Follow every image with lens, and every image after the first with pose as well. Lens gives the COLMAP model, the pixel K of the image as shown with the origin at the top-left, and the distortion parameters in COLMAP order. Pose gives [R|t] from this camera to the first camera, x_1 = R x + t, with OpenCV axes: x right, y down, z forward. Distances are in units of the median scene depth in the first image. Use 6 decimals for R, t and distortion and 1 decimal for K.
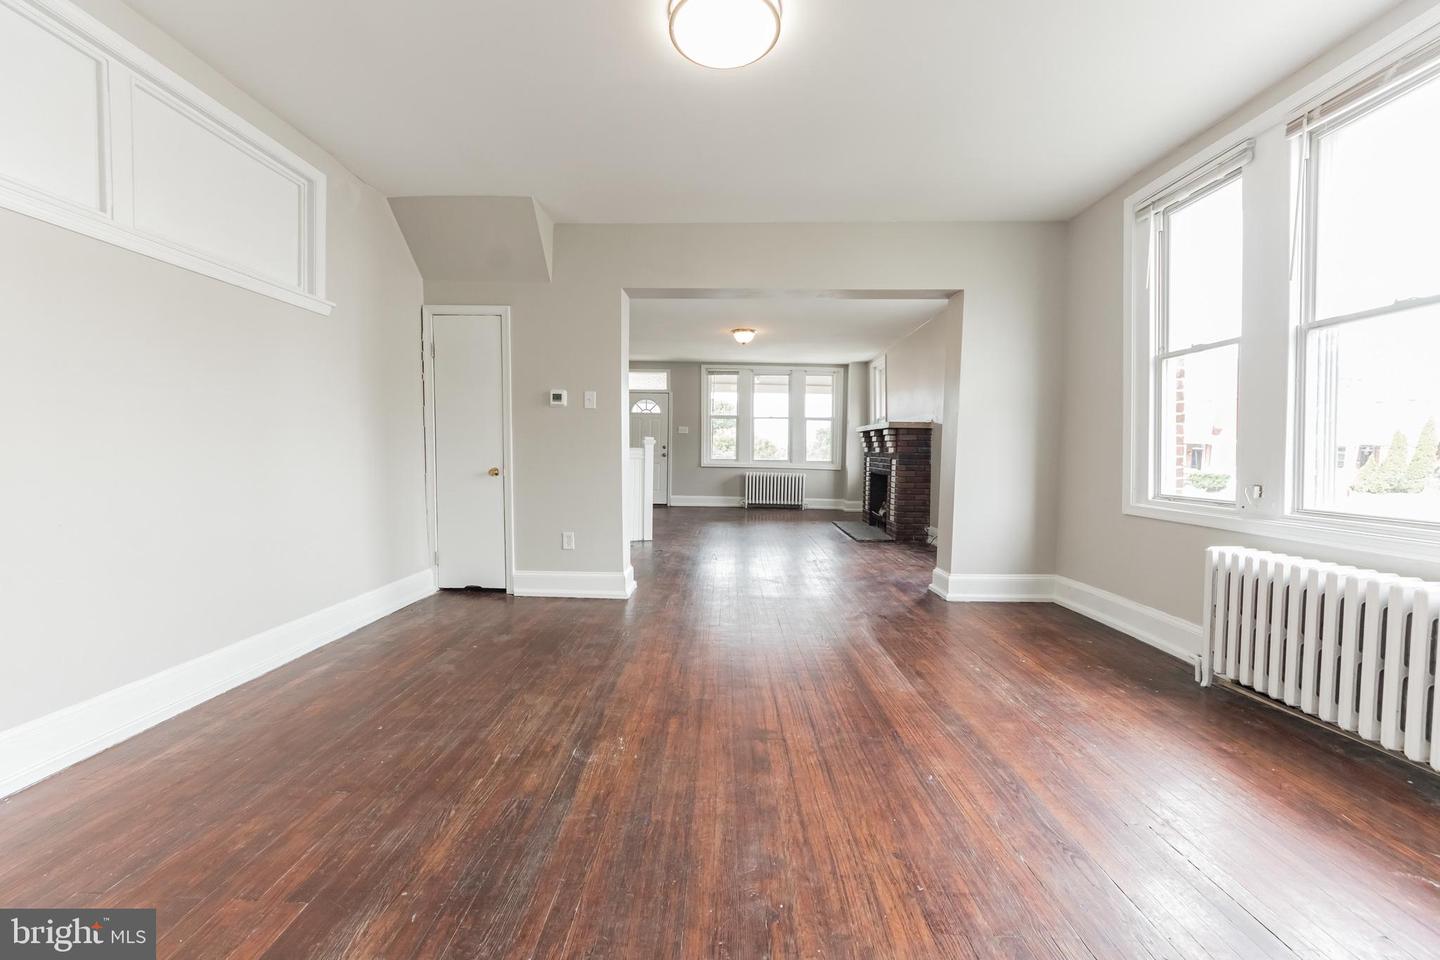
lens RADIAL K [[561.3, 0, 720.7], [0, 561.3, 458.4], [0, 0, 1]] dist [0.000079, 0.000000]
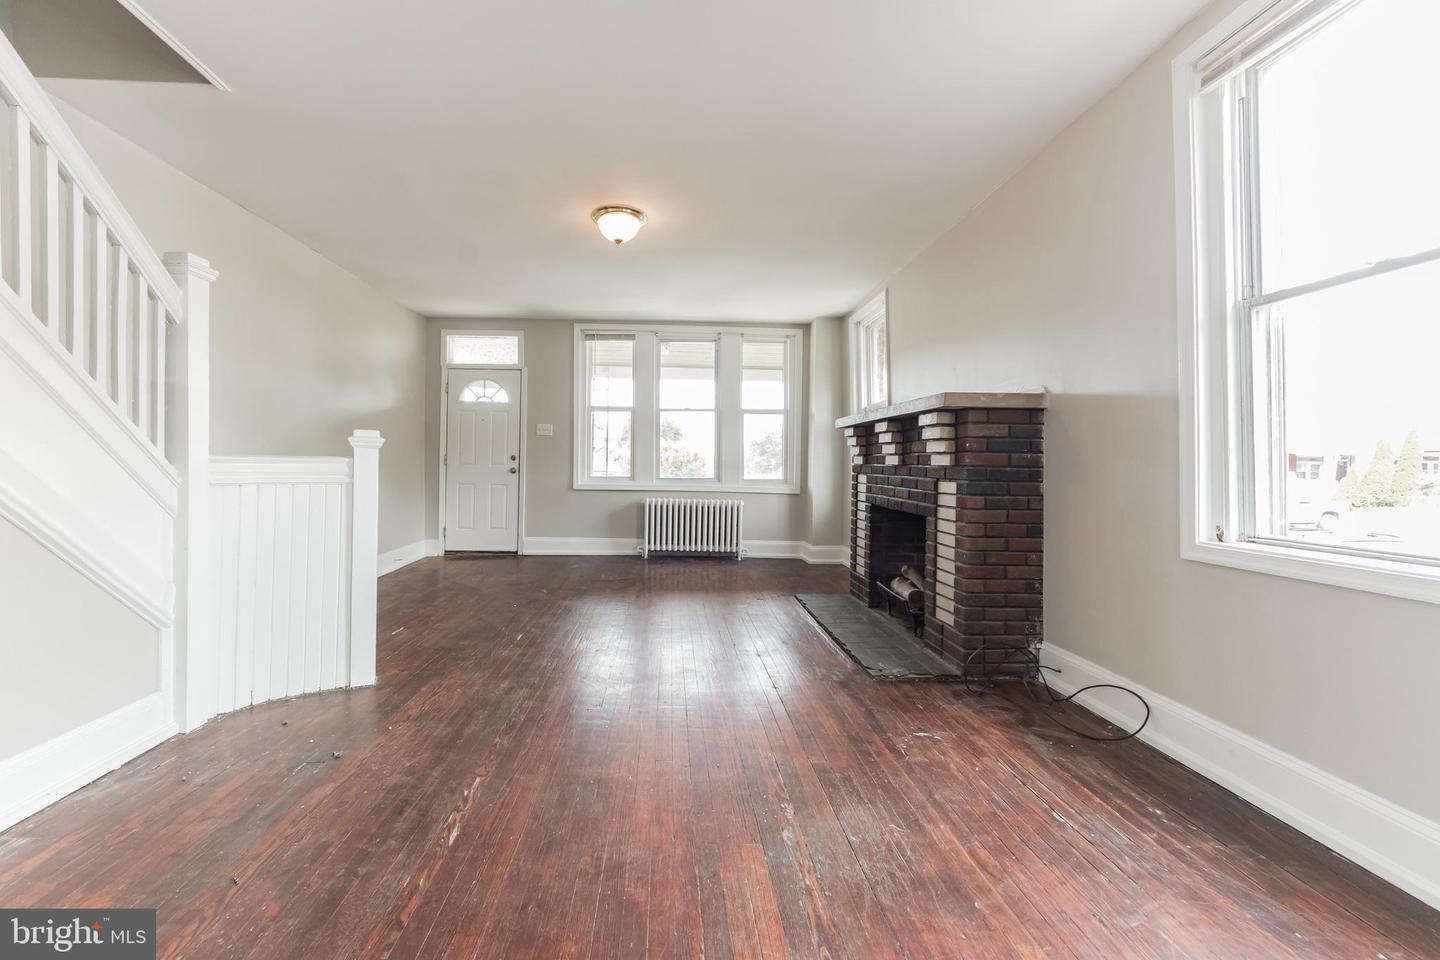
lens RADIAL K [[561.3, 0, 720.7], [0, 561.3, 458.4], [0, 0, 1]] dist [0.000079, 0.000000]
pose [[0.992841, -0.002369, 0.119416, 0.052849], [0.005035, 0.999745, -0.022026, -0.004953], [-0.119334, 0.022469, 0.992600, 0.385756]]
